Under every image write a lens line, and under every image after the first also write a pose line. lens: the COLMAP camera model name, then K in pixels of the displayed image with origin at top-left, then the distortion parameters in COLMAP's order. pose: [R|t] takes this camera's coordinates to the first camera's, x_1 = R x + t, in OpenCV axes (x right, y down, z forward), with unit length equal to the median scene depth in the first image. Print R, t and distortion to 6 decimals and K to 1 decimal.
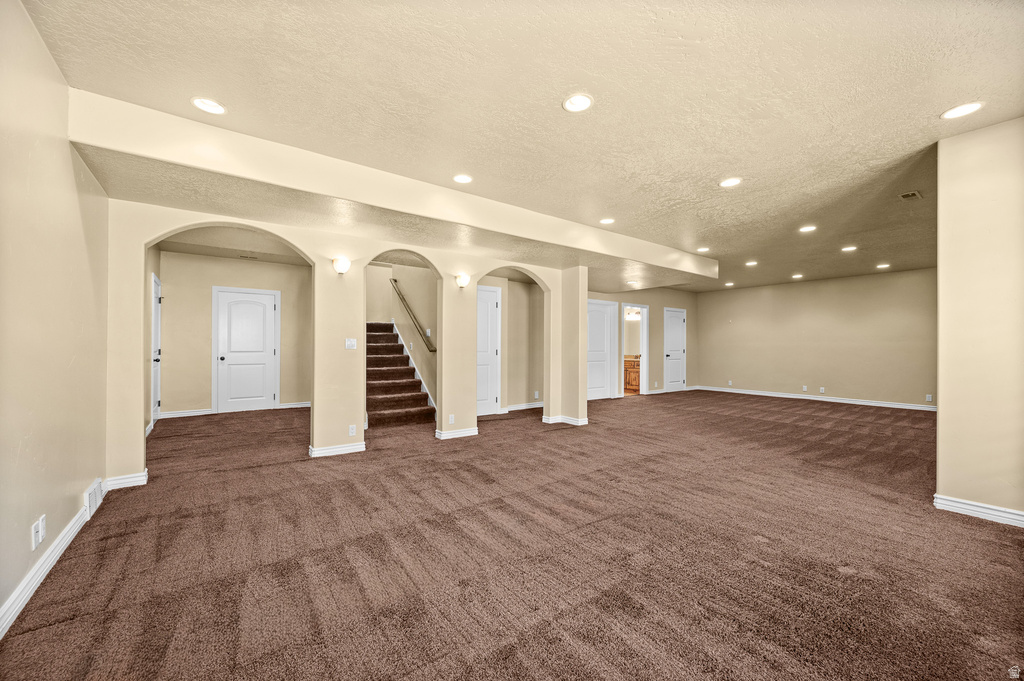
lens RADIAL K [[407.8, 0, 515.6], [0, 407.8, 342.0], [0, 0, 1]] dist [0.001675, -0.000517]
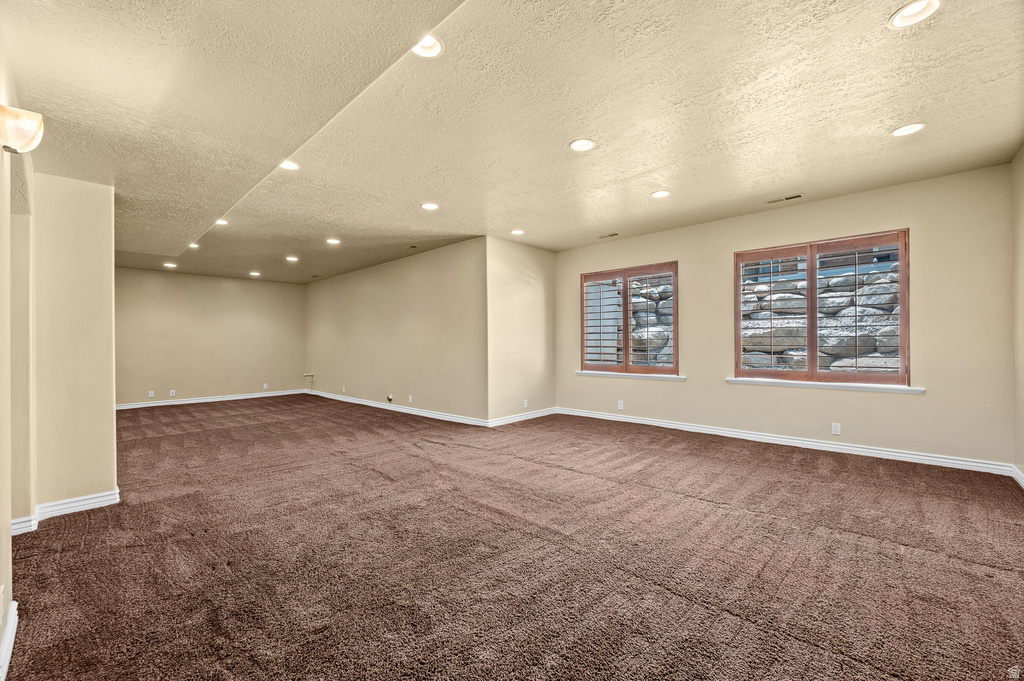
lens RADIAL K [[407.8, 0, 516.7], [0, 407.8, 344.3], [0, 0, 1]] dist [0.001675, -0.000517]
pose [[-0.198988, -0.005026, 0.979989, -0.526985], [-0.002097, 0.999987, 0.004703, 0.005049], [-0.980000, -0.001120, -0.198996, 0.744375]]
